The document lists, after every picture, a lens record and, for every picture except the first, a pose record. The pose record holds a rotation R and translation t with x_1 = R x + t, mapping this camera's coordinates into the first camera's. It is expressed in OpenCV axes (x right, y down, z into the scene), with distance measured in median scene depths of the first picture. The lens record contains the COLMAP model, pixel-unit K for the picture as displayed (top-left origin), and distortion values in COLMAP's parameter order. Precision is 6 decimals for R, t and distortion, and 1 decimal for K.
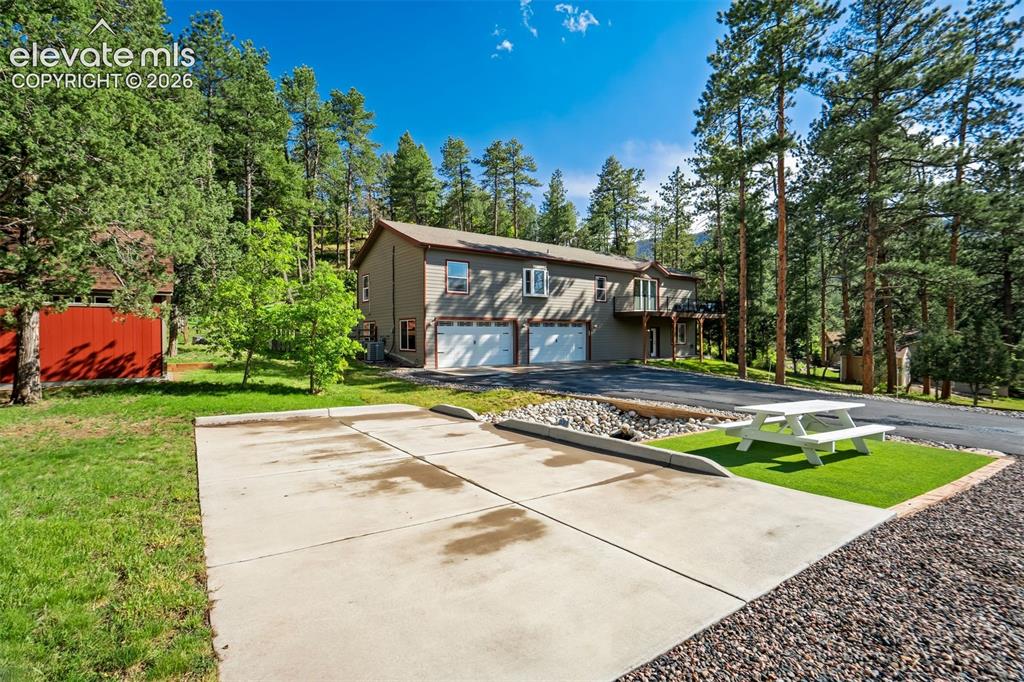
lens RADIAL K [[478.1, 0, 514.4], [0, 478.1, 334.6], [0, 0, 1]] dist [-0.049671, 0.021491]
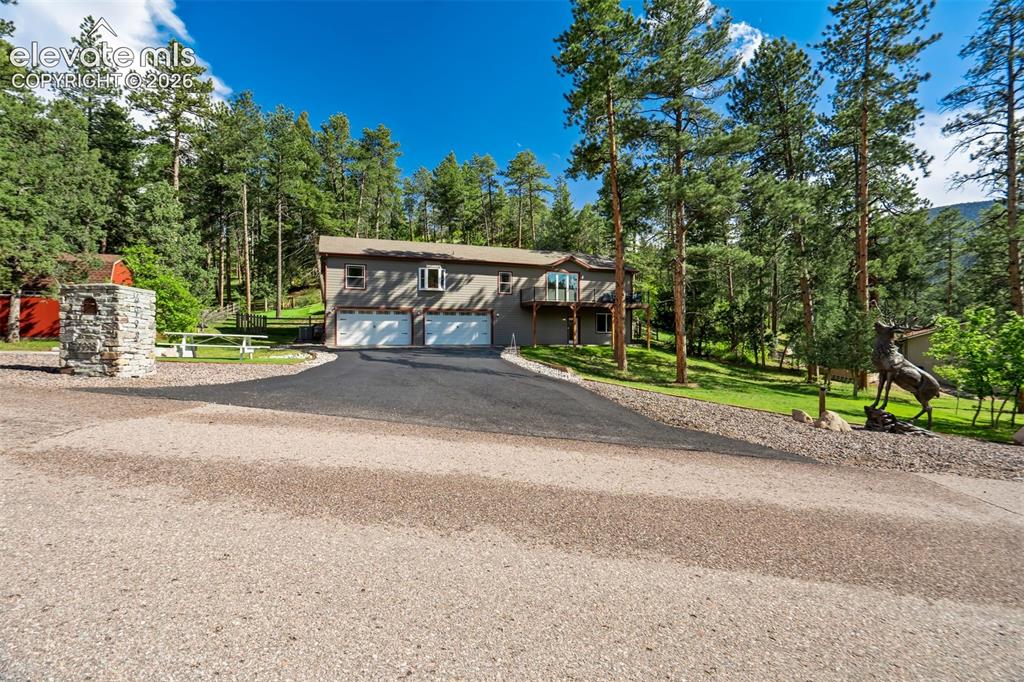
lens RADIAL K [[478.1, 0, 514.4], [0, 478.1, 334.6], [0, 0, 1]] dist [-0.049671, 0.021491]
pose [[0.959044, 0.000217, -0.283257, 0.538278], [-0.002608, 0.999964, -0.008065, 0.039069], [0.283245, 0.008473, 0.959010, -0.102927]]
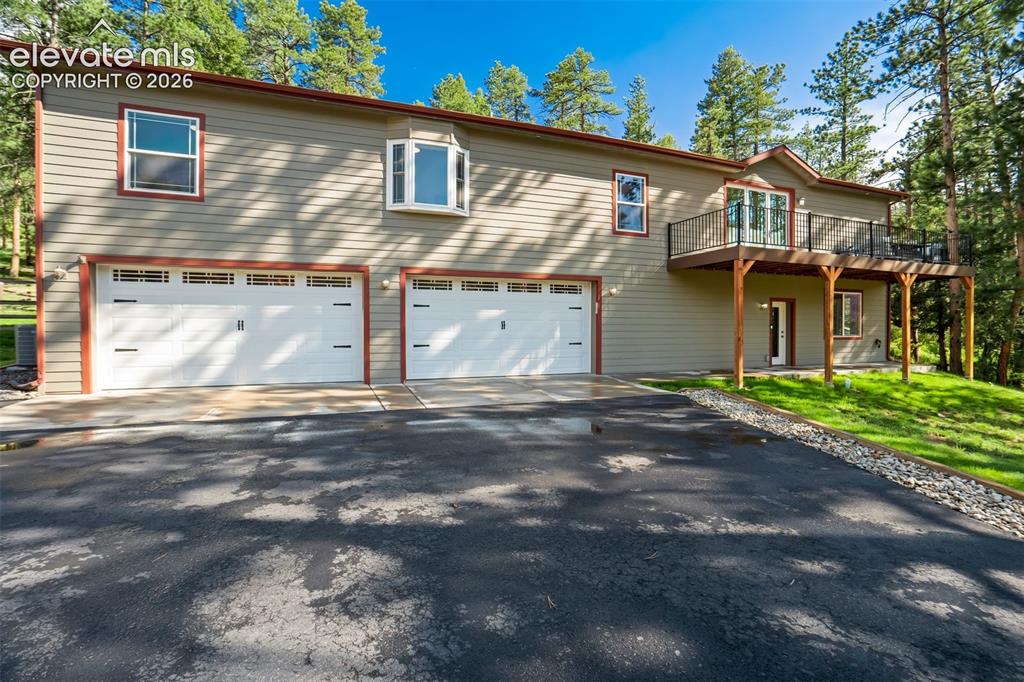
lens RADIAL K [[478.1, 0, 514.4], [0, 478.1, 334.6], [0, 0, 1]] dist [-0.049671, 0.021491]
pose [[0.958657, 0.002490, -0.284553, 0.205648], [-0.002001, 0.999996, 0.002010, 0.019451], [0.284557, -0.001358, 0.958658, 0.579640]]
